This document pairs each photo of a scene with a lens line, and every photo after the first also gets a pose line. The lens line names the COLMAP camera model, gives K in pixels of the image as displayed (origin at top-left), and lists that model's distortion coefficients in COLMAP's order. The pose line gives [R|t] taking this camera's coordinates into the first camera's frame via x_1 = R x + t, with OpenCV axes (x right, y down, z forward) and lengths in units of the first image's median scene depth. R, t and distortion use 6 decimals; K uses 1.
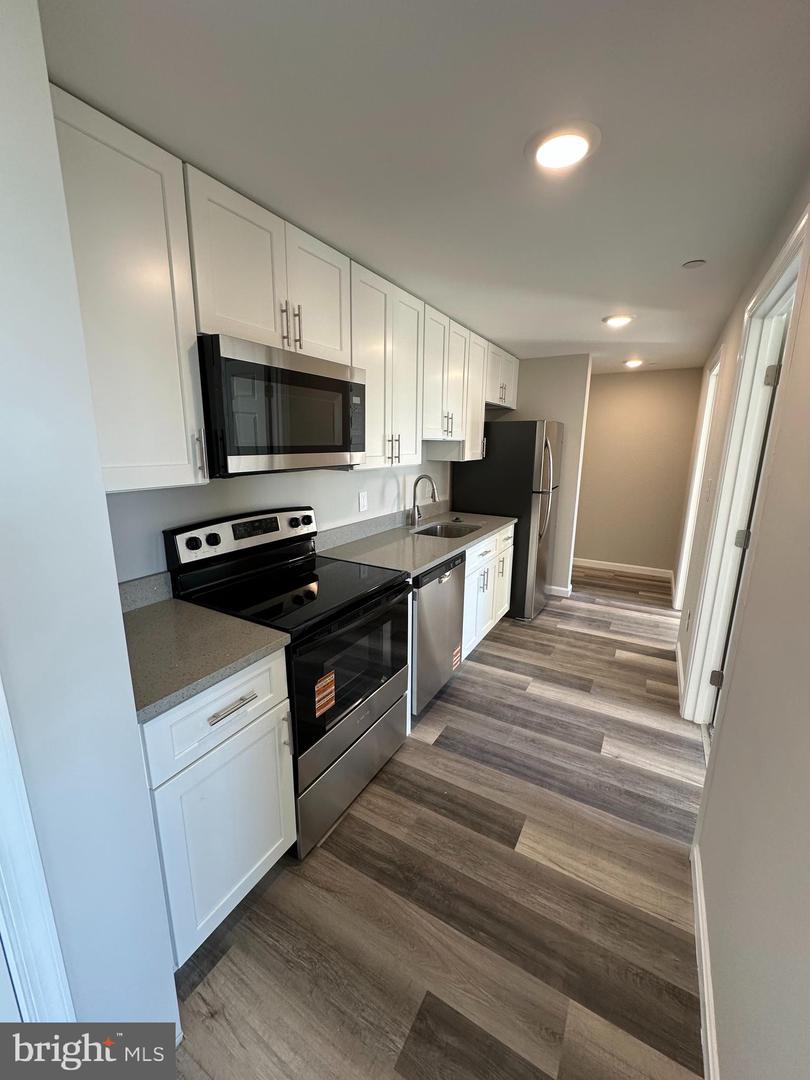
lens RADIAL K [[433.2, 0, 407.1], [0, 433.2, 538.8], [0, 0, 1]] dist [0.000445, 0.000611]
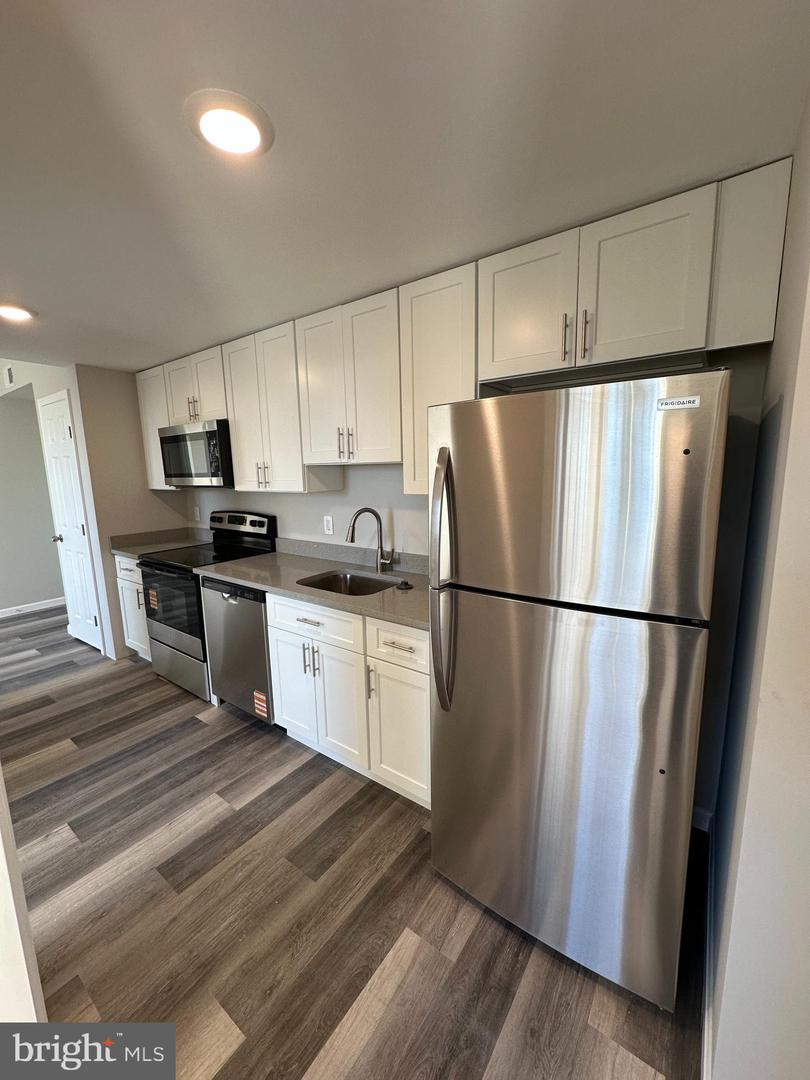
lens RADIAL K [[433.2, 0, 406.9], [0, 433.2, 541.3], [0, 0, 1]] dist [0.000445, 0.000611]
pose [[-0.113437, 0.151808, -0.981879, 0.940823], [-0.201737, 0.964152, 0.172374, -0.277373], [0.972849, 0.217635, -0.078745, 1.331735]]
